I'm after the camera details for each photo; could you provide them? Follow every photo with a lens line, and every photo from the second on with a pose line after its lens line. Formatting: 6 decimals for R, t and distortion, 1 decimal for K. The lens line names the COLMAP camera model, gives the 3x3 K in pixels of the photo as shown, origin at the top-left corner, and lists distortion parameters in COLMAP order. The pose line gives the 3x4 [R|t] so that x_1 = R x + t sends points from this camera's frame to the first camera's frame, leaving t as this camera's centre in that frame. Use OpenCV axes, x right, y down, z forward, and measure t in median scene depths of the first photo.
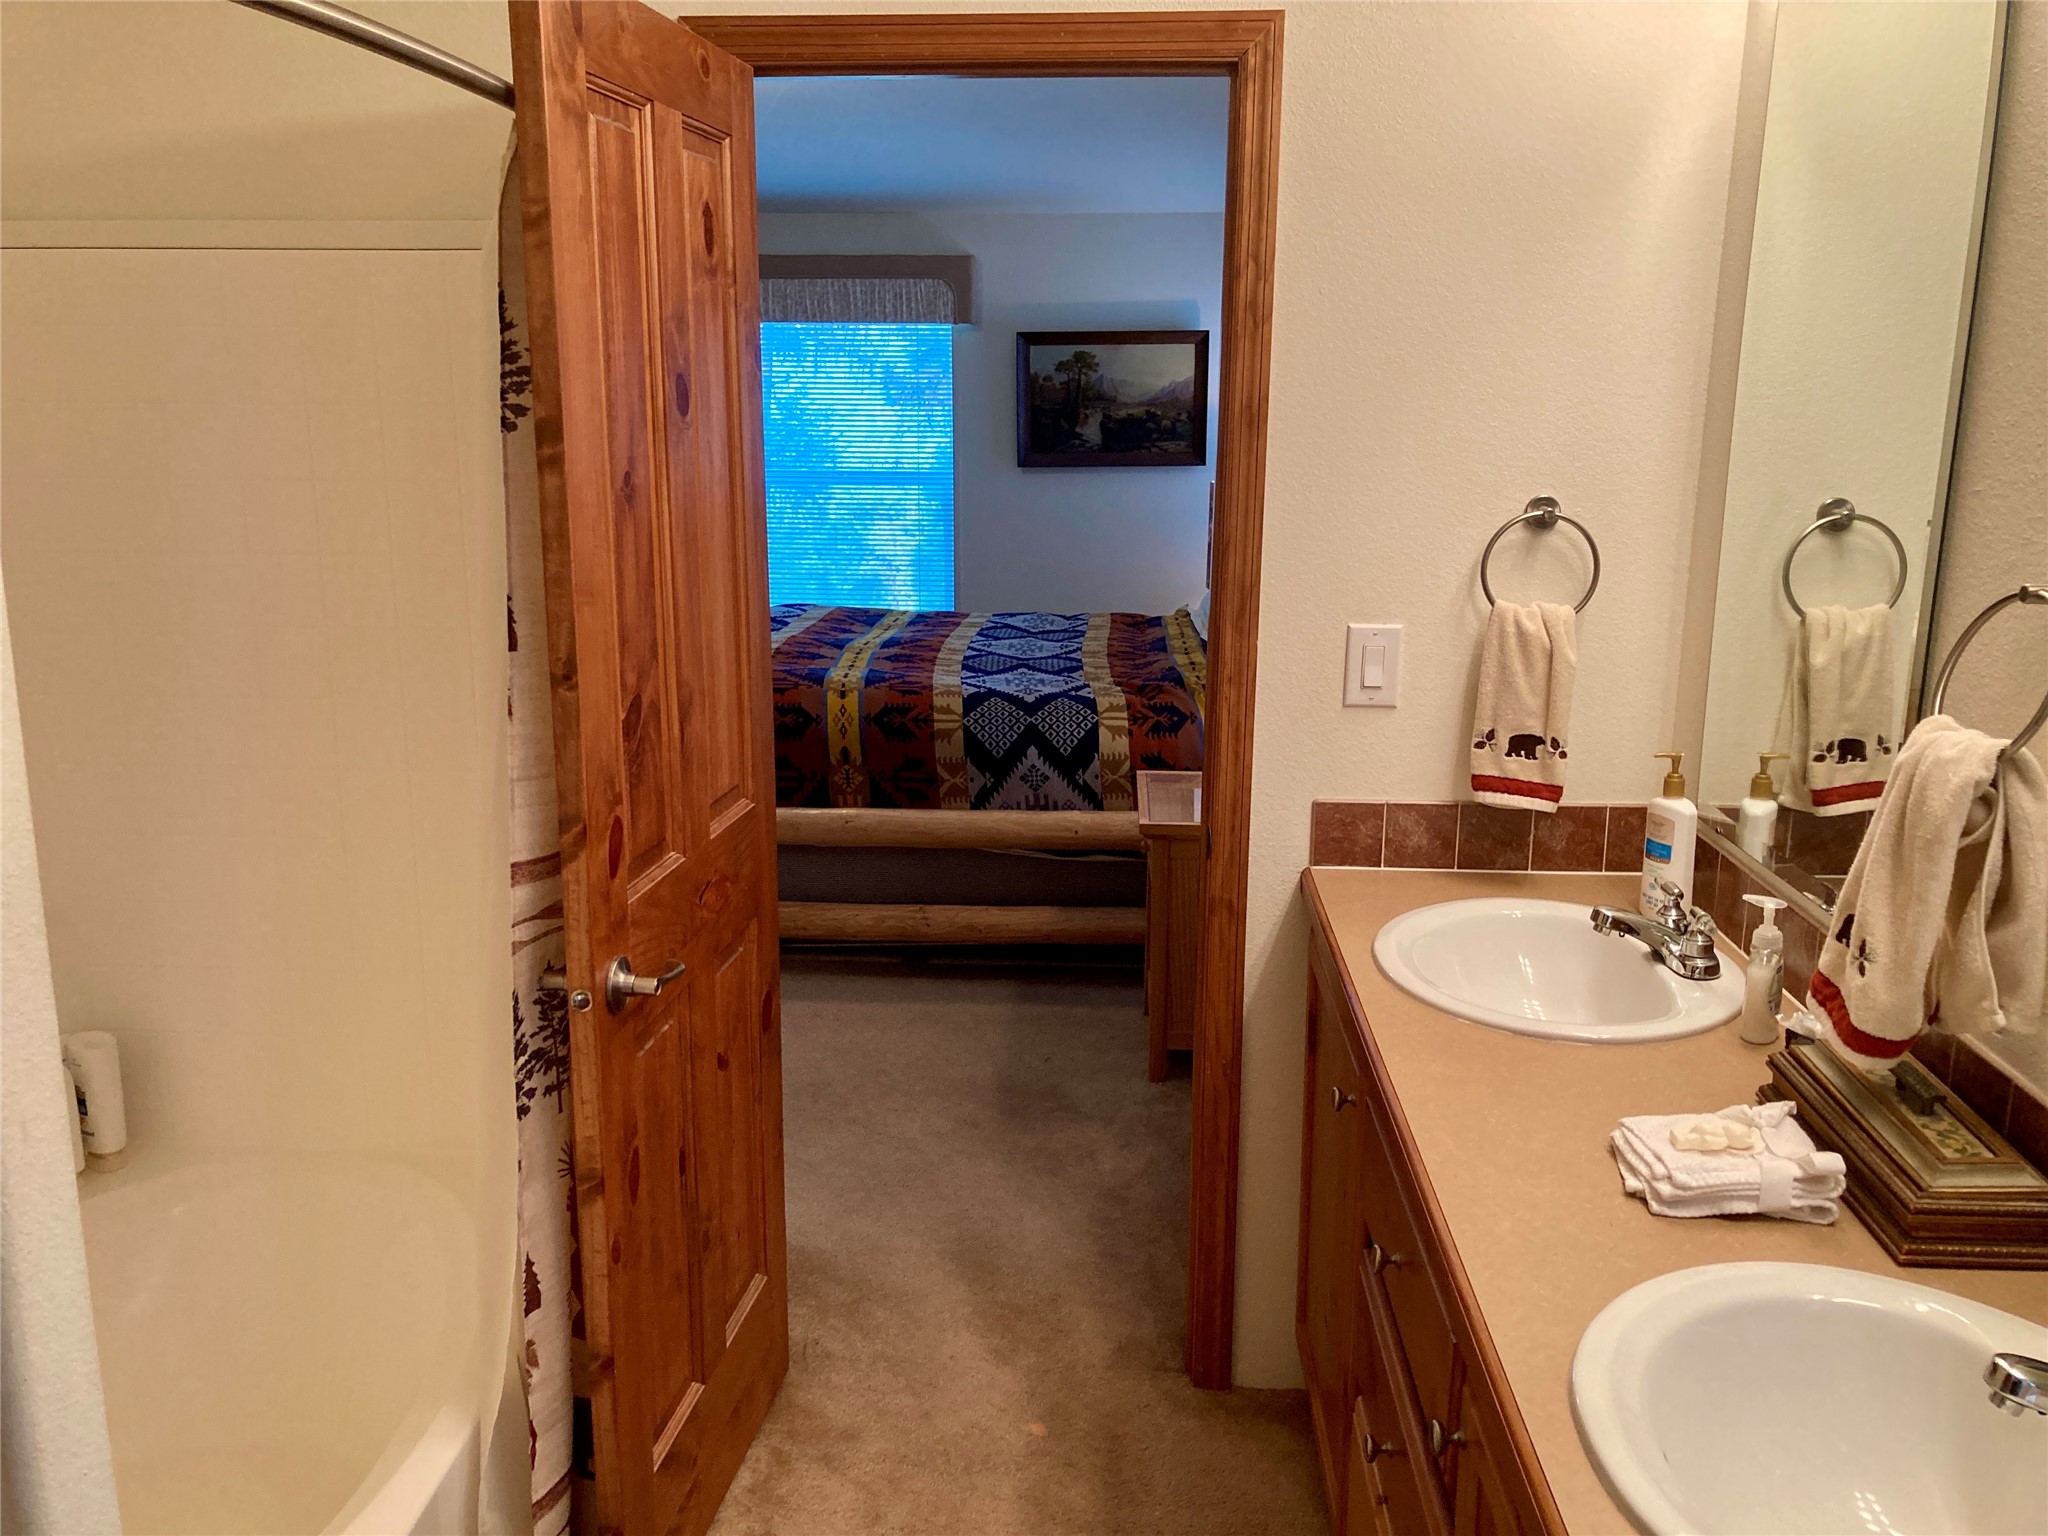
lens RADIAL K [[1714.6, 0, 955.4], [0, 1714.6, 767.0], [0, 0, 1]] dist [0.067539, -0.157189]
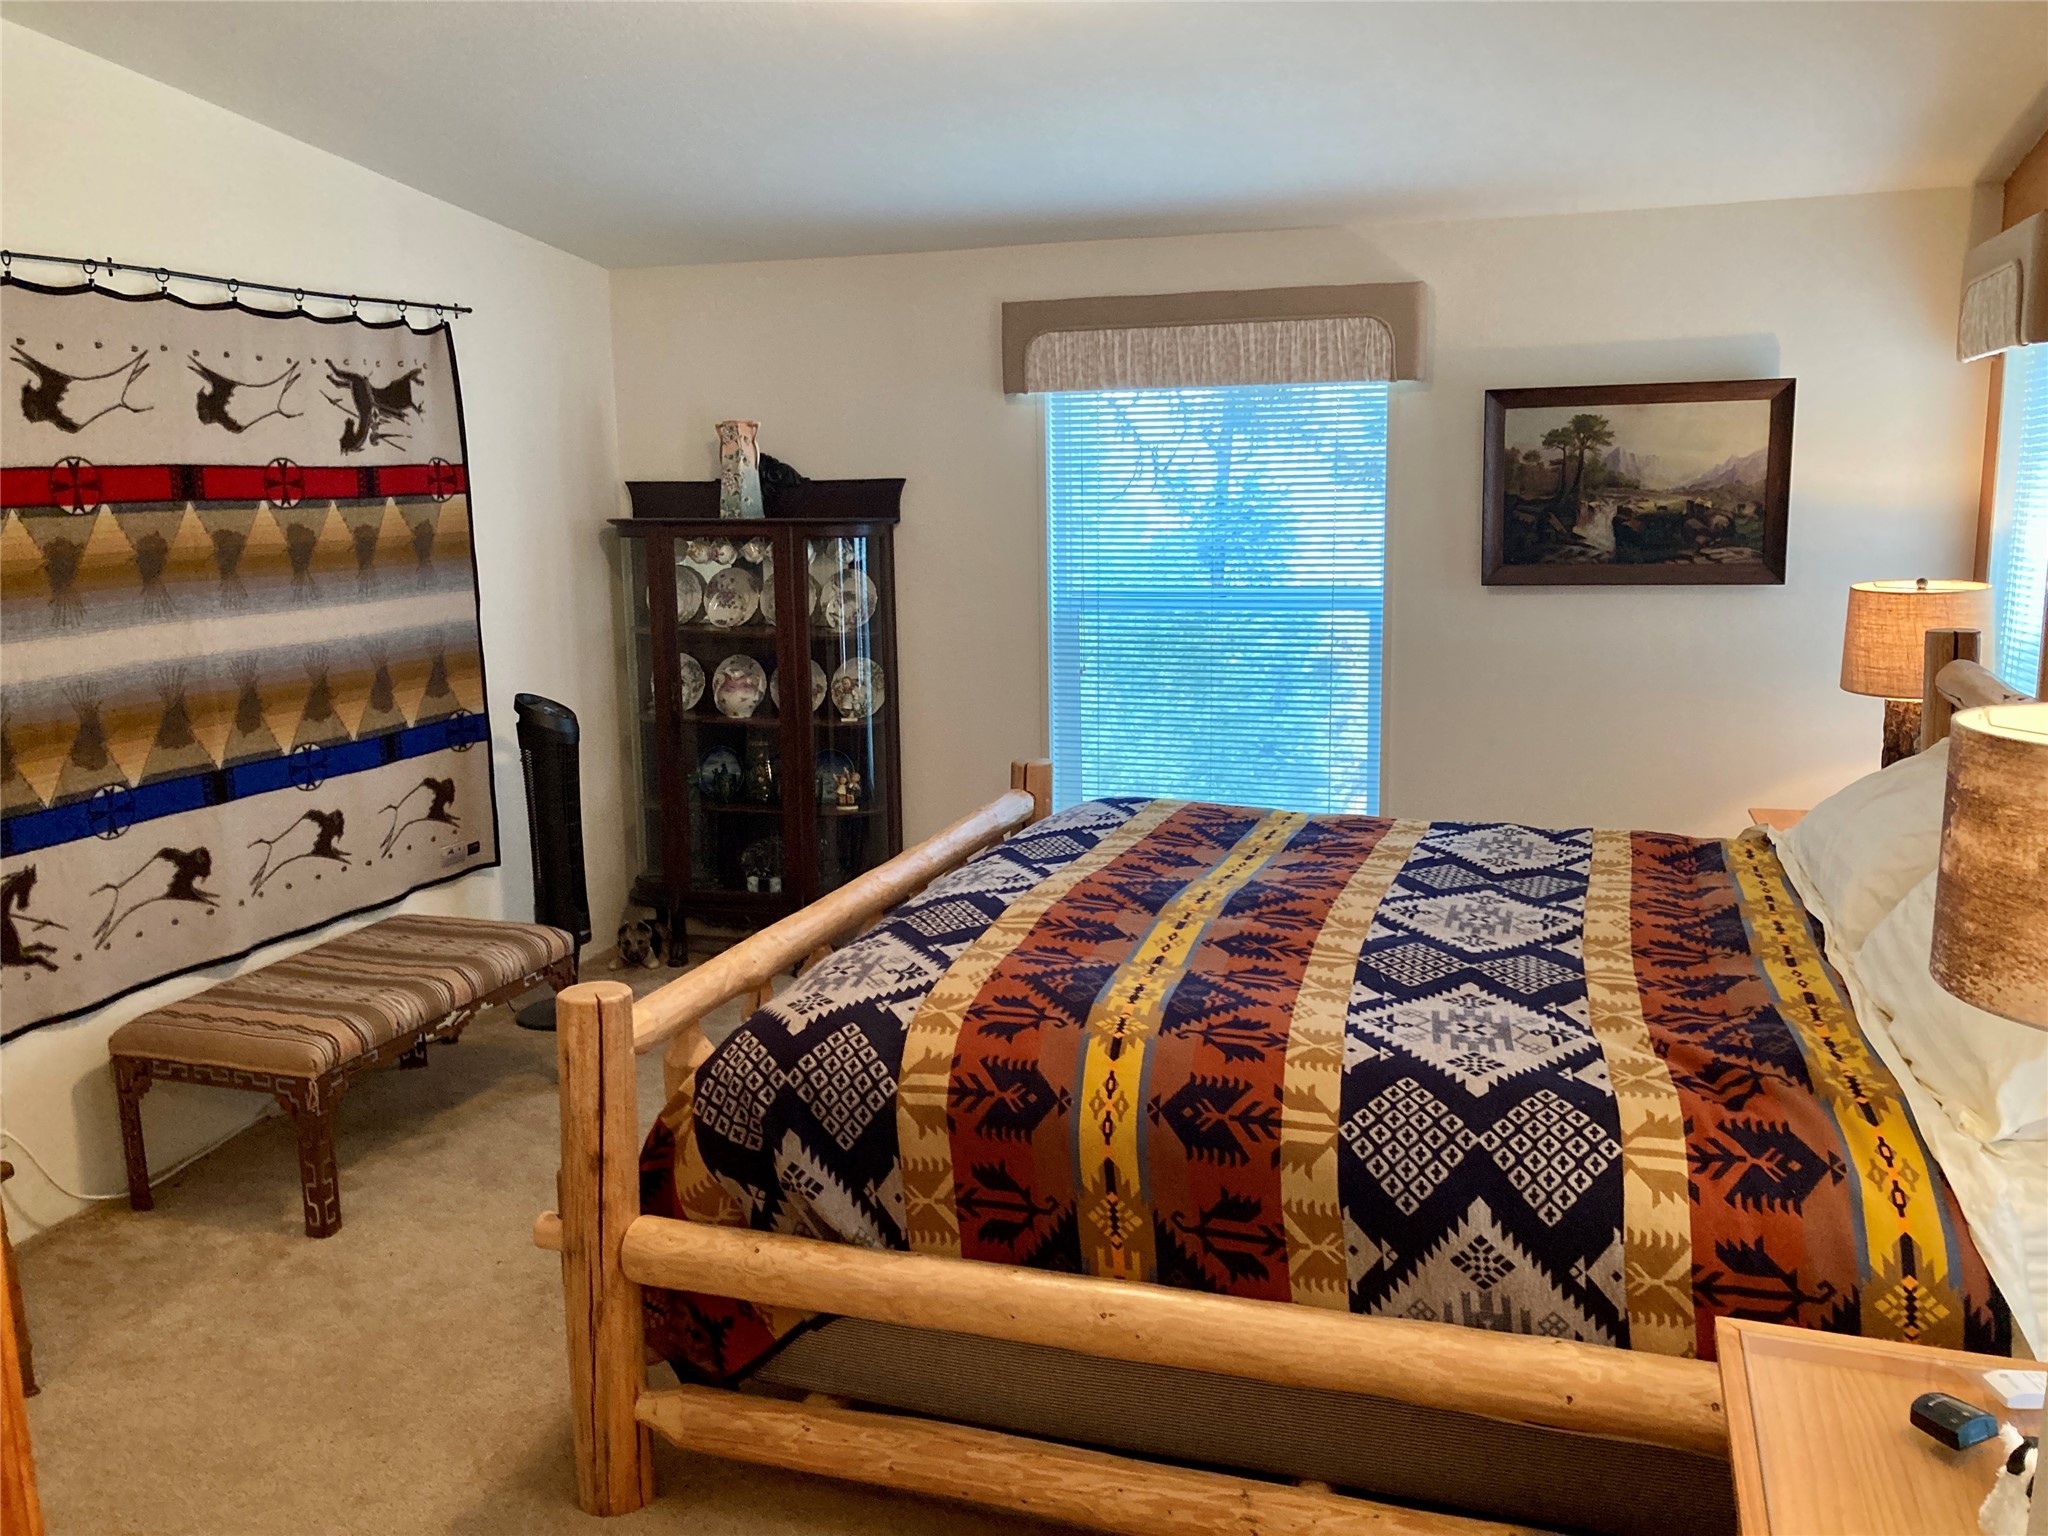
lens RADIAL K [[1714.6, 0, 955.4], [0, 1714.6, 767.0], [0, 0, 1]] dist [0.067539, -0.157189]
pose [[0.964811, 0.027726, -0.261477, 0.024742], [-0.039092, 0.998499, -0.038368, -0.107759], [0.260021, 0.047239, 0.964447, 0.456861]]
